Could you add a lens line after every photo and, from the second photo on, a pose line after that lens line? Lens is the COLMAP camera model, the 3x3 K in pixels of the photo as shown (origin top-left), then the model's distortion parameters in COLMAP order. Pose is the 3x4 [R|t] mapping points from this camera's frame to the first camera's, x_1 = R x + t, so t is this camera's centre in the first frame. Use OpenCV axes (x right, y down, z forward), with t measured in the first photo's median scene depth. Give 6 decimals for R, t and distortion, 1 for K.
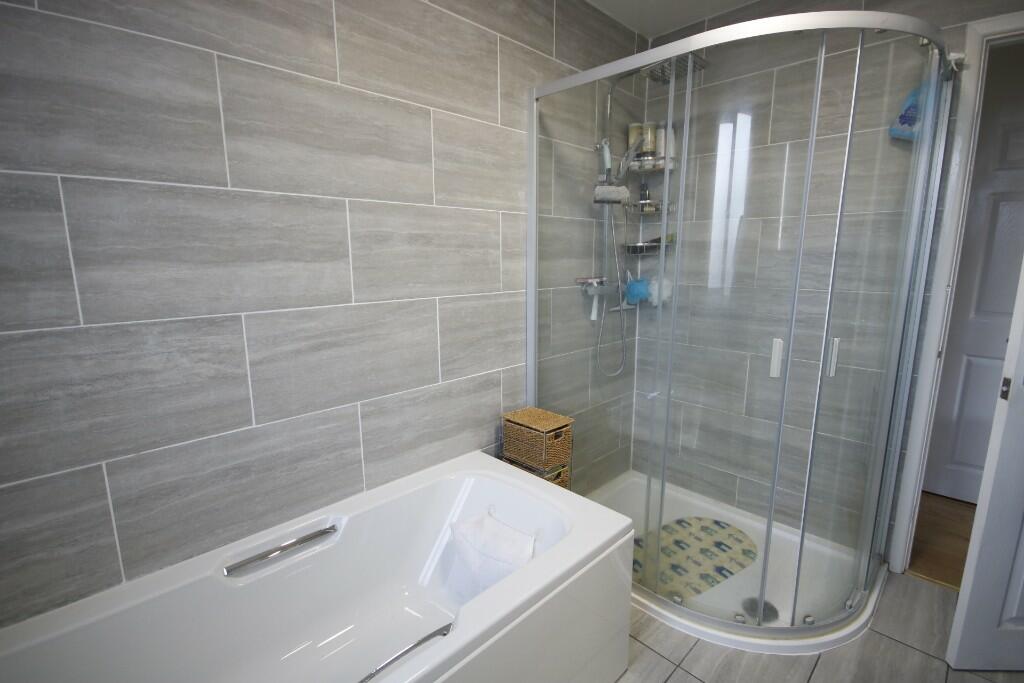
lens RADIAL K [[478.4, 0, 512.1], [0, 478.4, 342.0], [0, 0, 1]] dist [-0.002126, -0.002372]
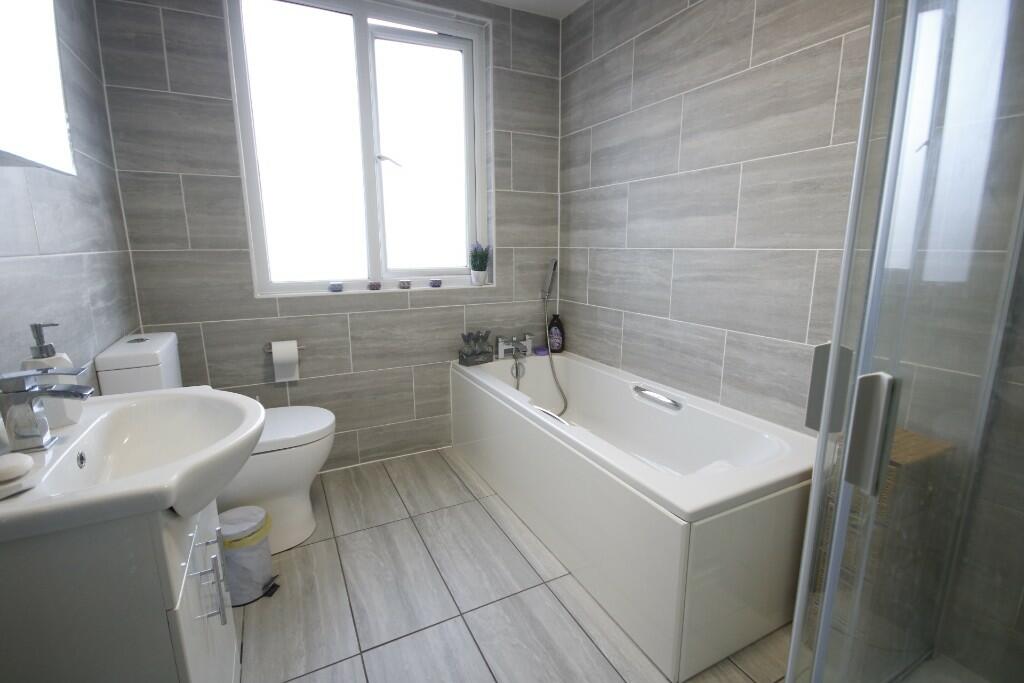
lens RADIAL K [[478.4, 0, 513.4], [0, 478.4, 340.0], [0, 0, 1]] dist [-0.002126, -0.002372]
pose [[-0.315412, 0.193691, -0.928978, 0.985786], [-0.160999, 0.953834, 0.253537, -0.072082], [0.935198, 0.229533, -0.269666, 0.810506]]
